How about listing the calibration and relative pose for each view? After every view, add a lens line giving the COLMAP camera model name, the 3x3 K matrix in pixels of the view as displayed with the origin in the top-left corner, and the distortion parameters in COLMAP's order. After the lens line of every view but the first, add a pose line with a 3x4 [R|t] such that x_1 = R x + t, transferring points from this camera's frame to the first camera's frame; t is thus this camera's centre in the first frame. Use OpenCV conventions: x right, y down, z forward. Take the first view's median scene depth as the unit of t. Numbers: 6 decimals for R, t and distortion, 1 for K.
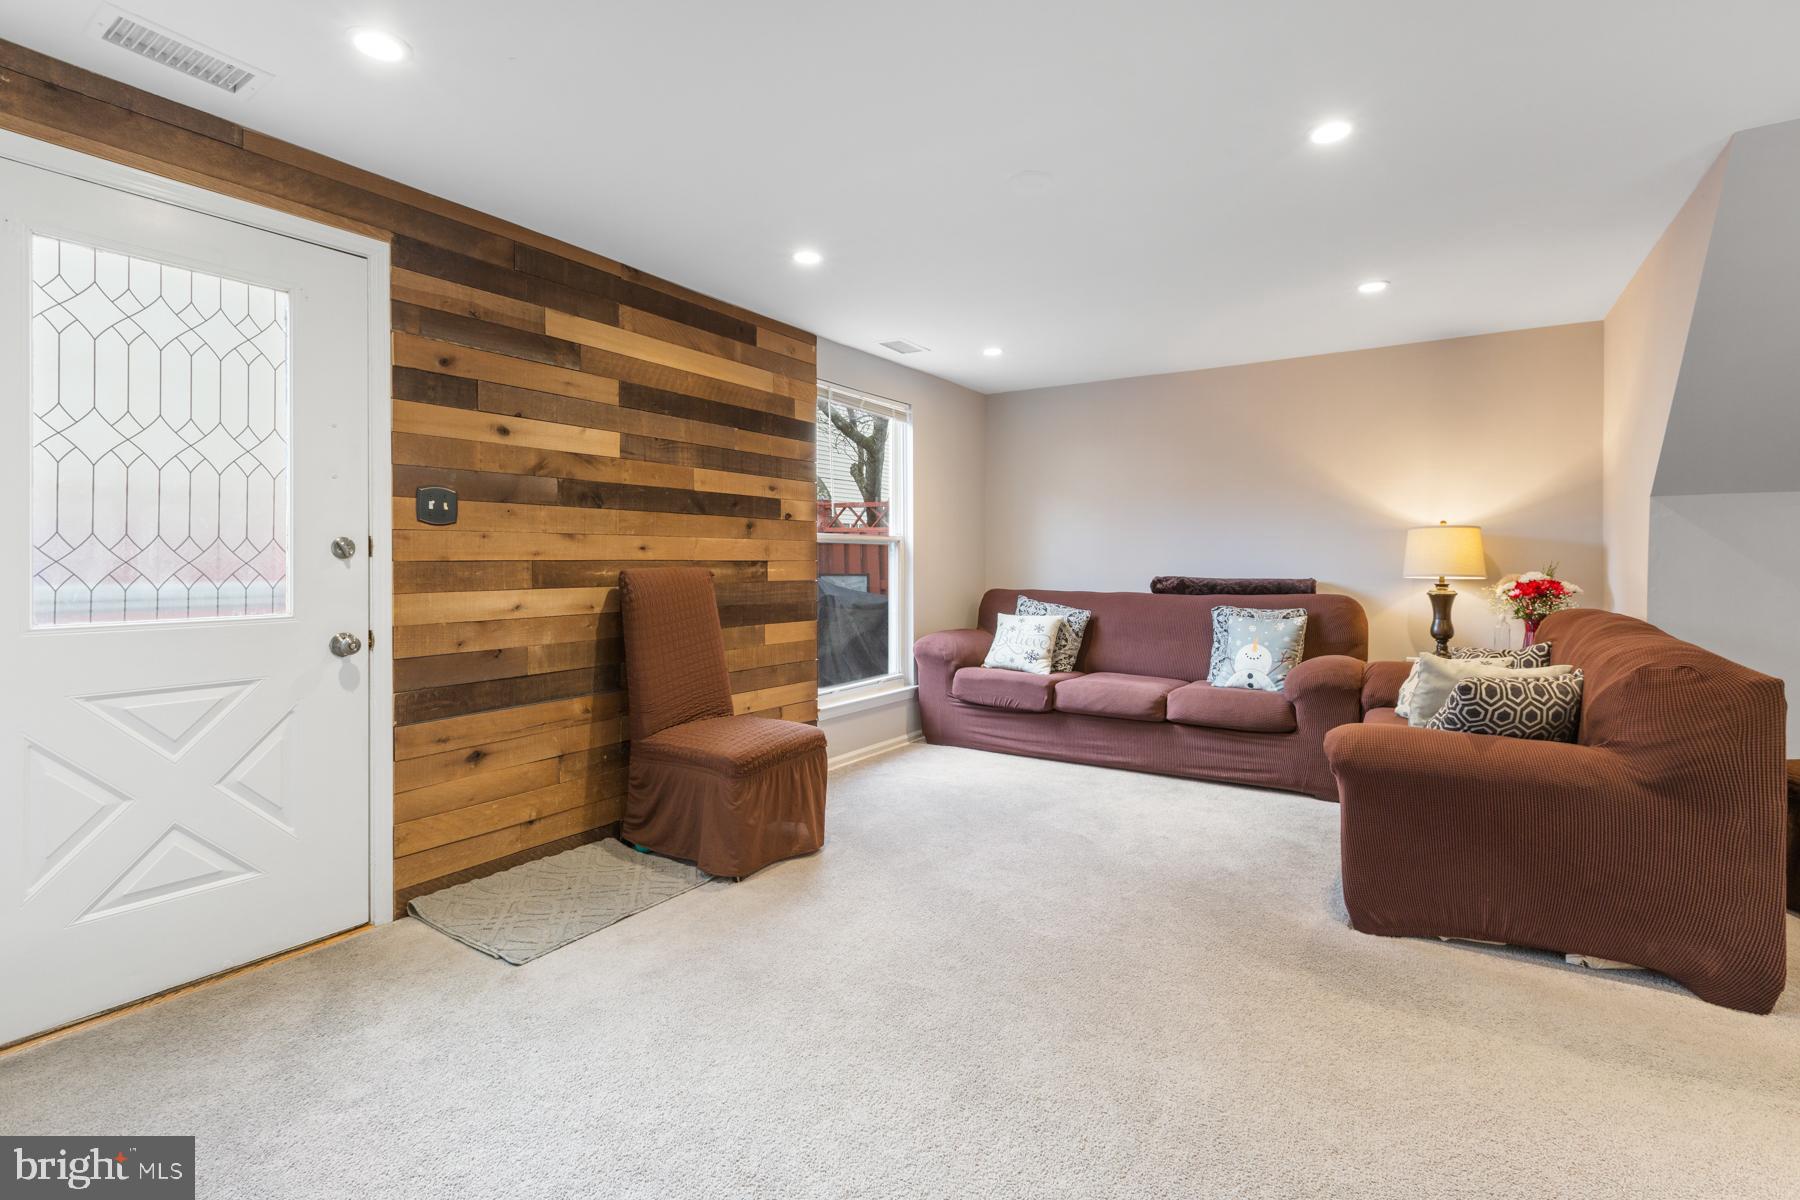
lens RADIAL K [[817.6, 0, 905.9], [0, 817.6, 562.9], [0, 0, 1]] dist [-0.000923, -0.000080]
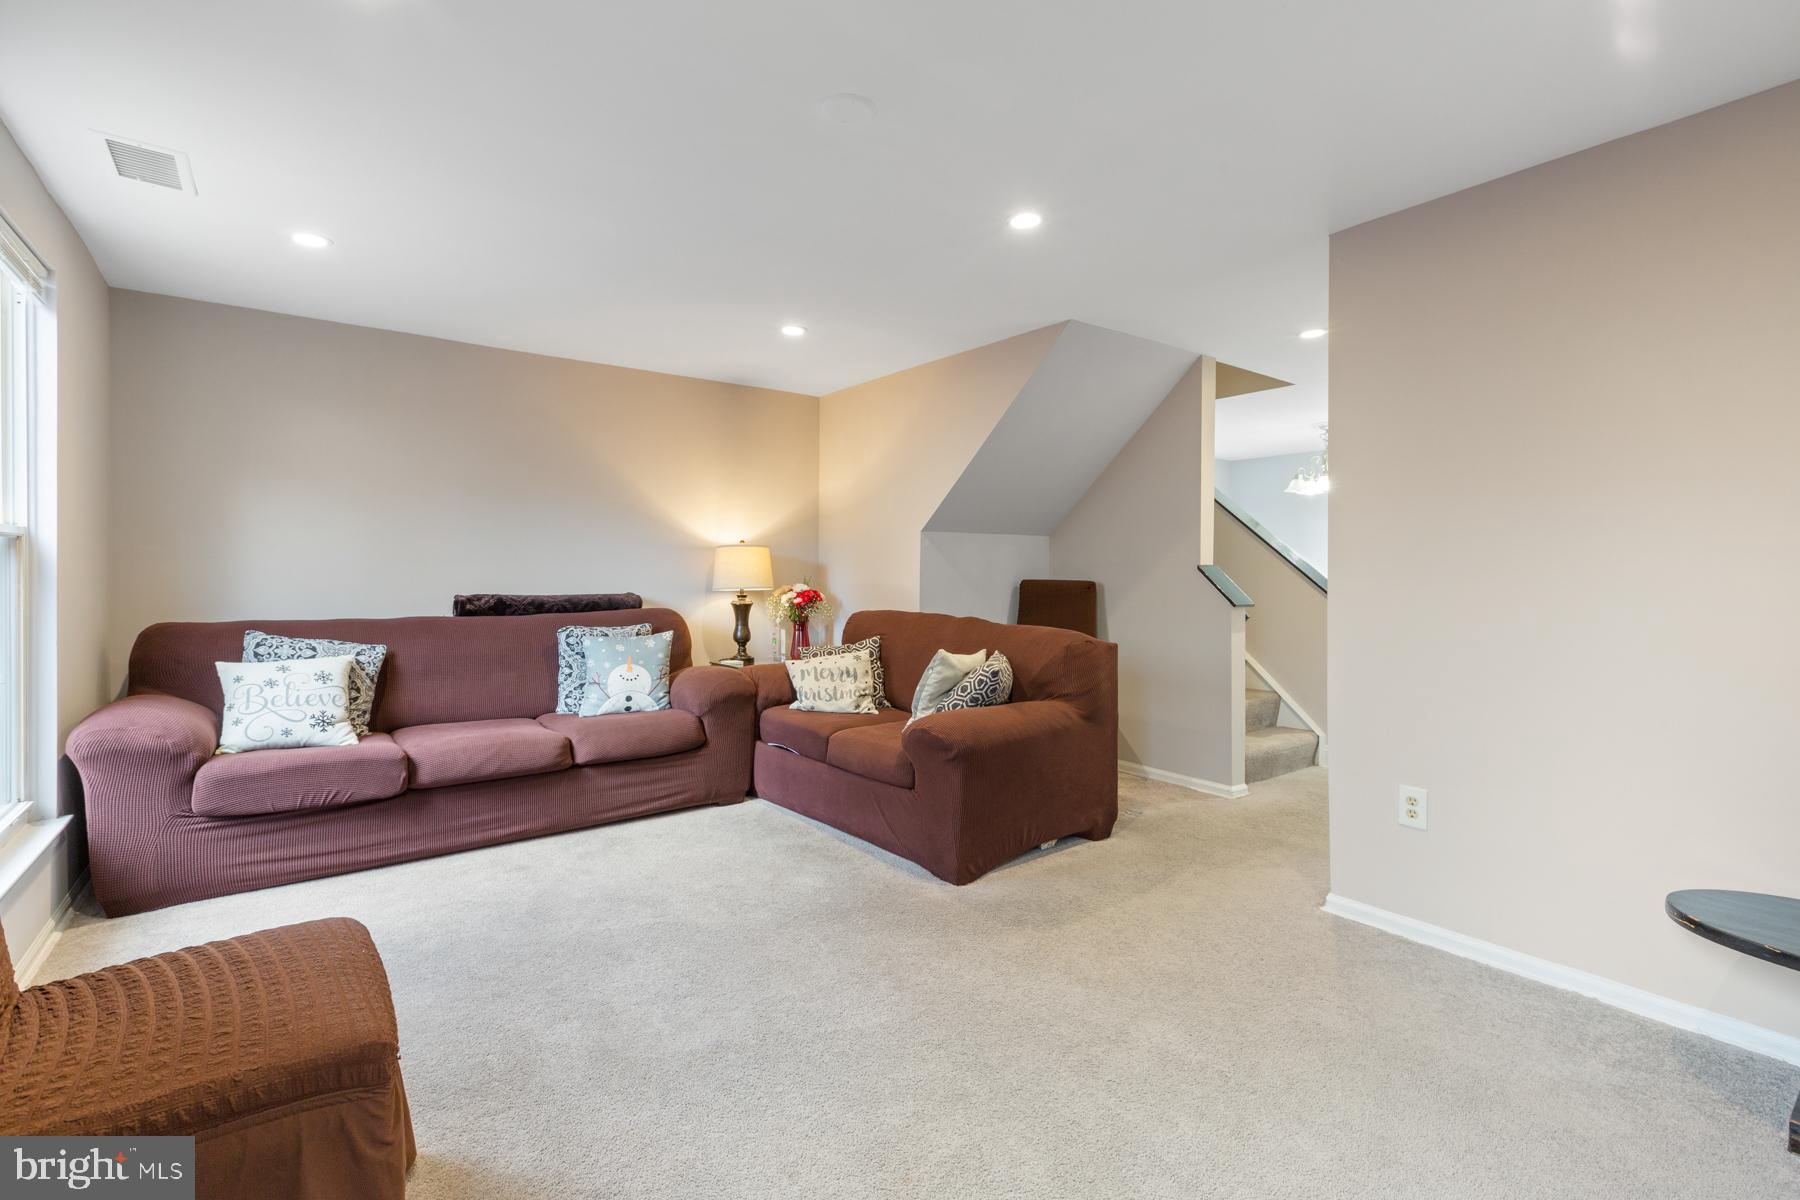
lens RADIAL K [[803.9, 0, 906.8], [0, 803.9, 579.1], [0, 0, 1]] dist [-0.001040, -0.000052]
pose [[0.346246, -0.006246, 0.938123, -0.320965], [0.001785, 0.999980, 0.005999, -0.003273], [-0.938142, -0.000402, 0.346251, 0.373037]]
